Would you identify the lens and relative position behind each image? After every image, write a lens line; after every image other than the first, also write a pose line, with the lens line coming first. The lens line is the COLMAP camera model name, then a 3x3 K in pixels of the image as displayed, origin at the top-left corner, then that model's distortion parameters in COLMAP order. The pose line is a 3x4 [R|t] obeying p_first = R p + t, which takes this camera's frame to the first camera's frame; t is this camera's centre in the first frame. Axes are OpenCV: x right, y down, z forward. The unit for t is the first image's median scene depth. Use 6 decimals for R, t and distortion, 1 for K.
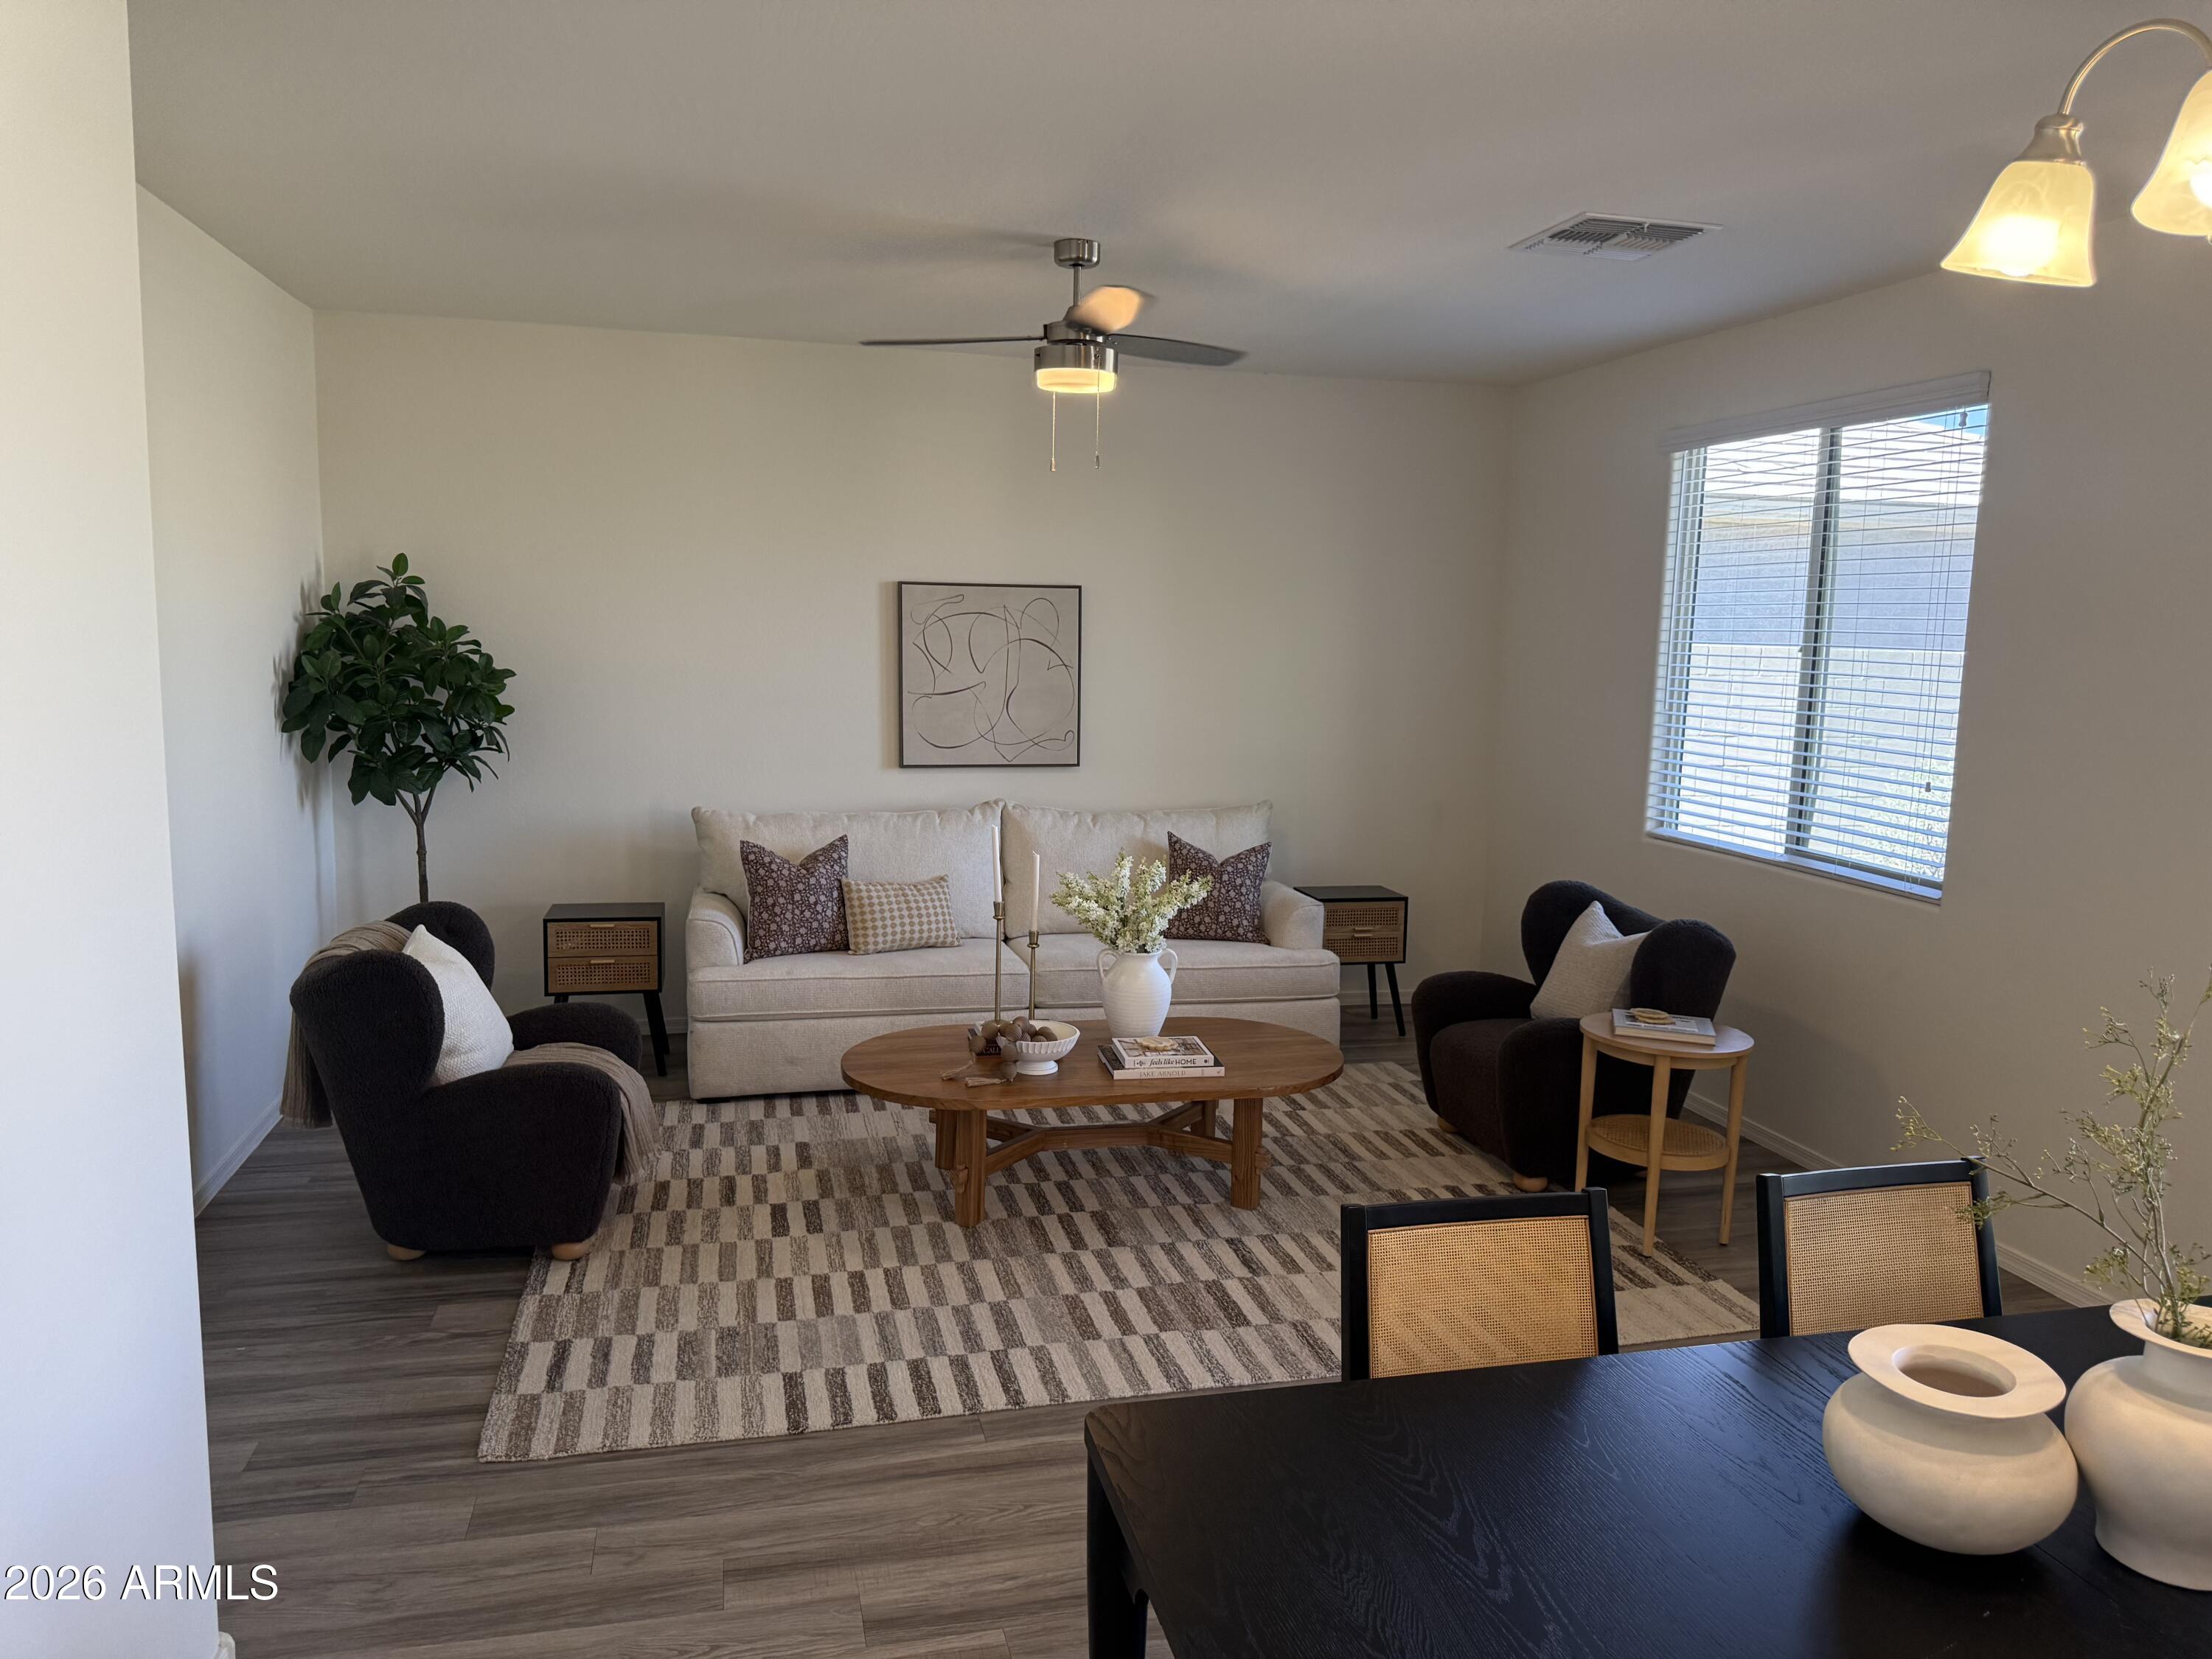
lens RADIAL K [[1571.1, 0, 1103.4], [0, 1571.1, 826.8], [0, 0, 1]] dist [0.021332, -0.021297]
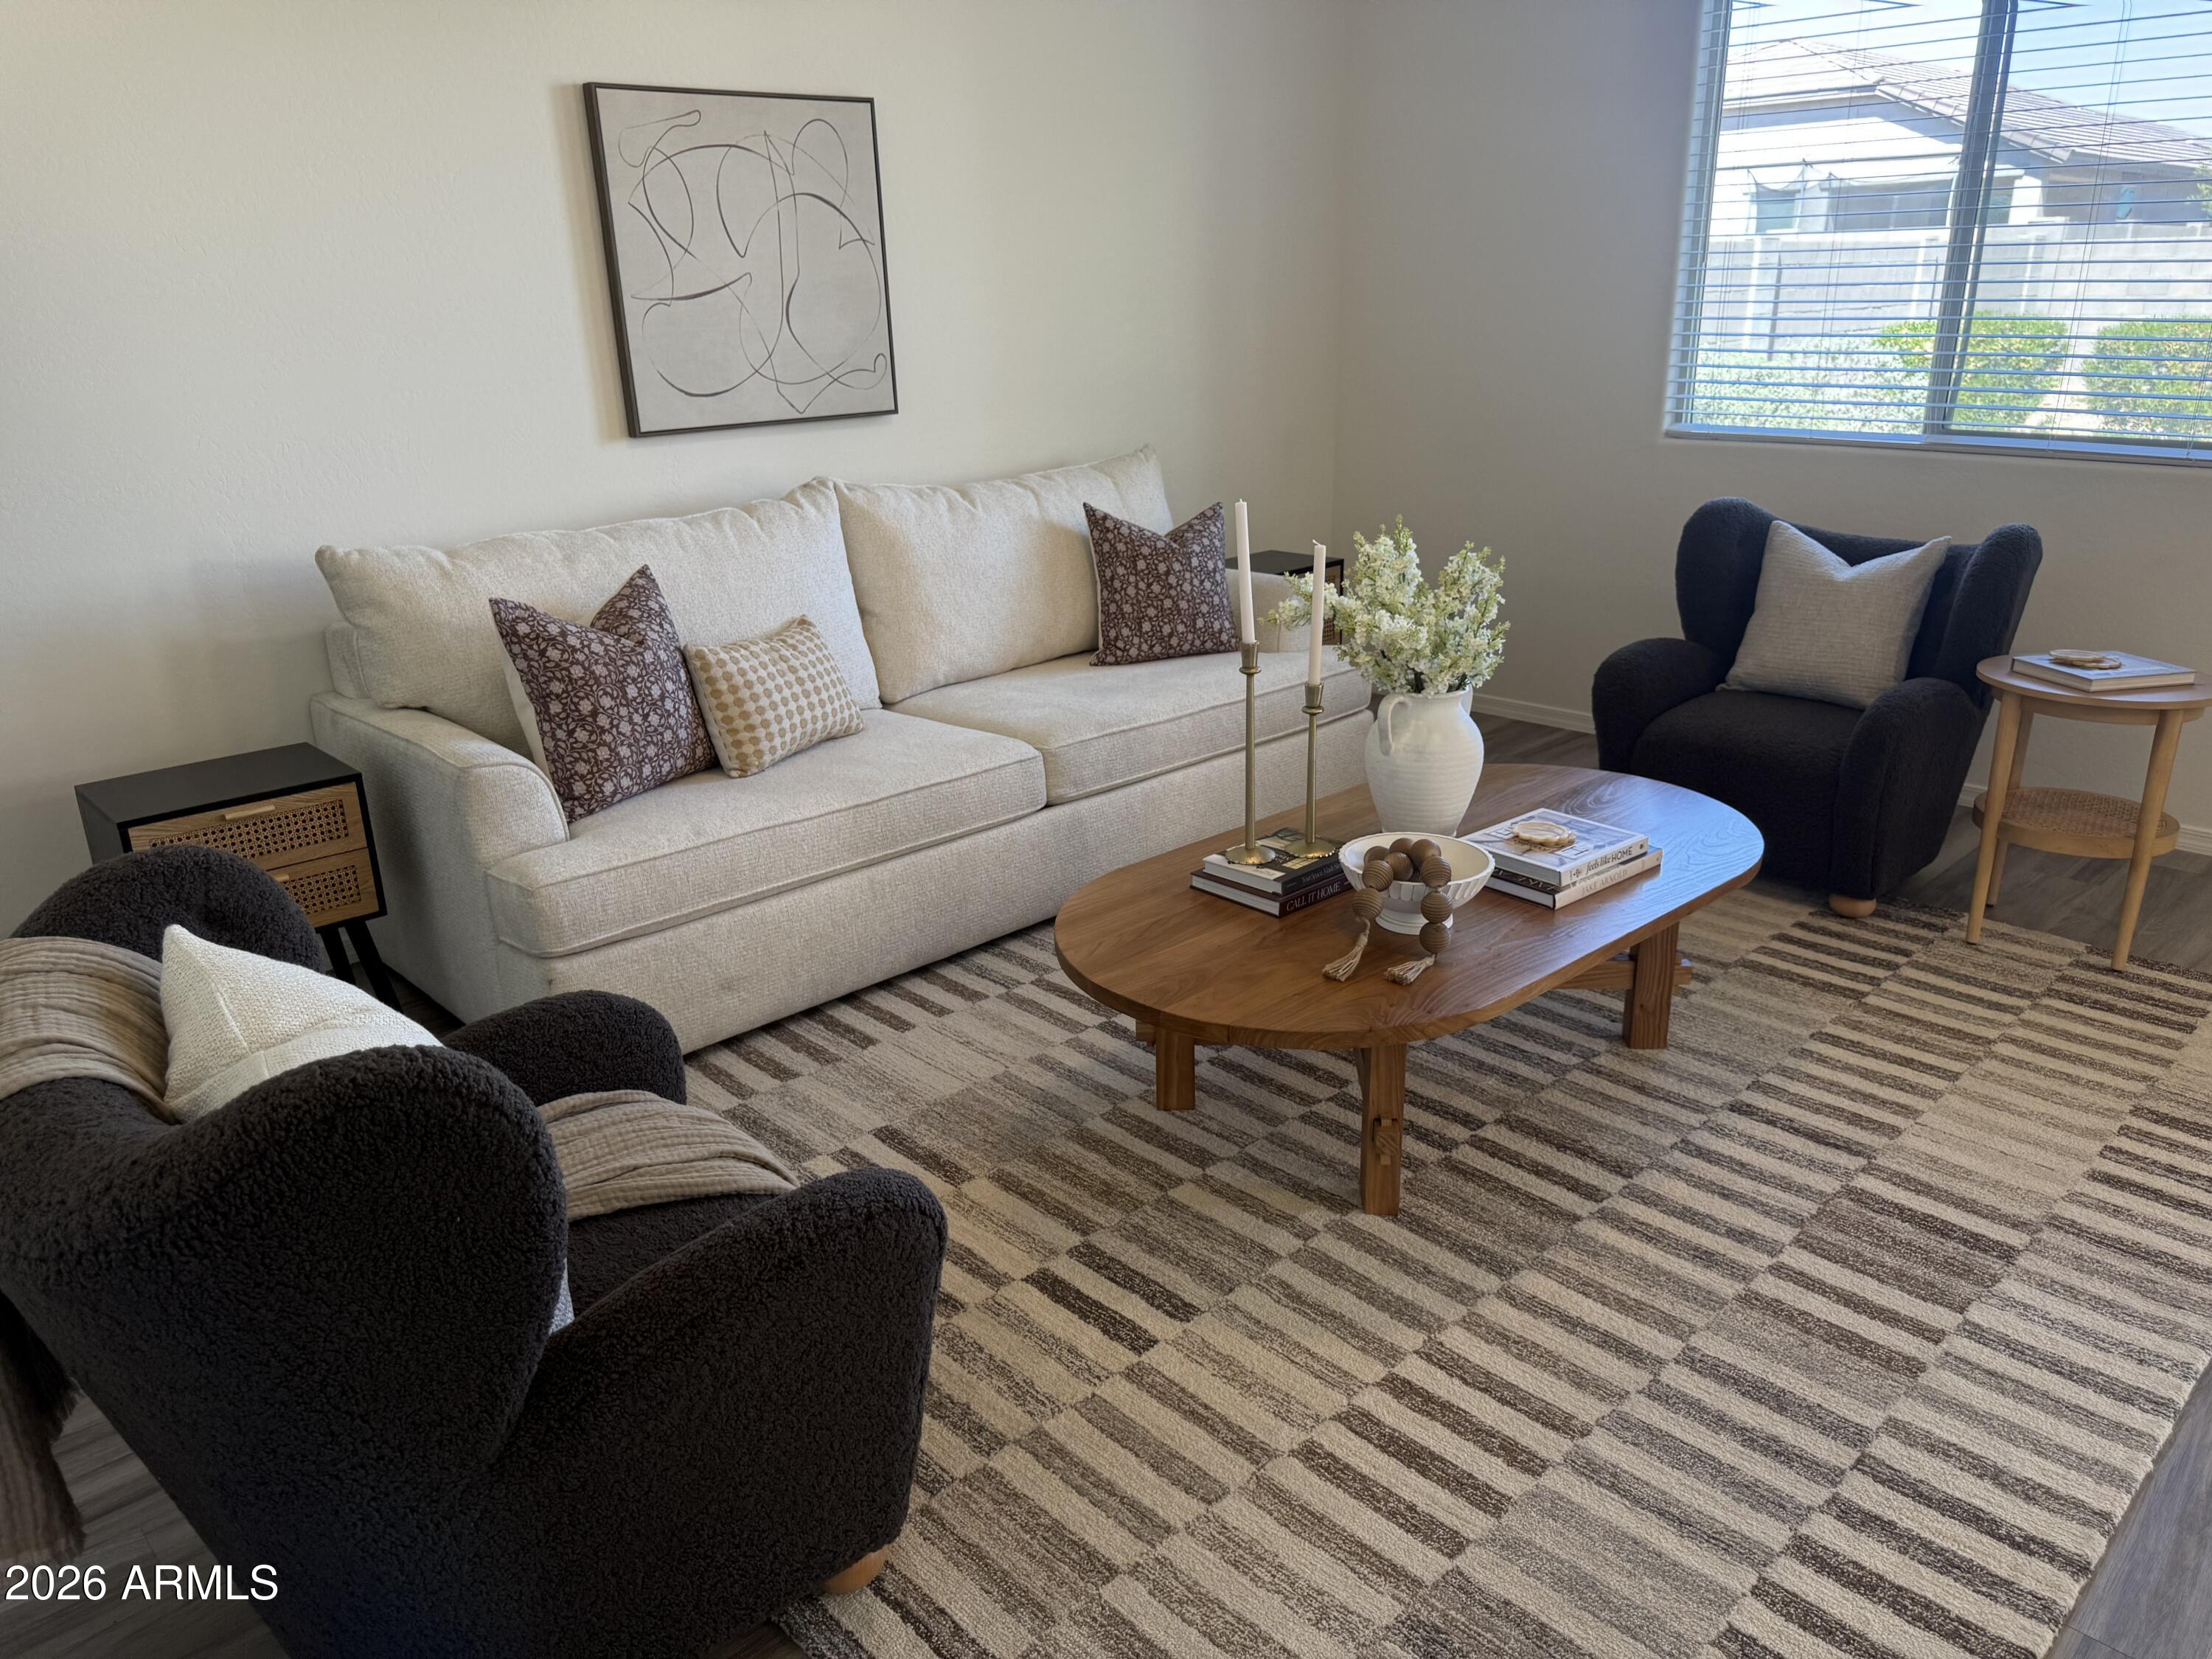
lens RADIAL K [[1571.1, 0, 1153.3], [0, 1571.1, 897.0], [0, 0, 1]] dist [0.021332, -0.021297]
pose [[0.859729, -0.221043, 0.460440, -0.385291], [0.100825, 0.957209, 0.271268, -0.020540], [-0.500699, -0.186793, 0.845227, 0.556072]]
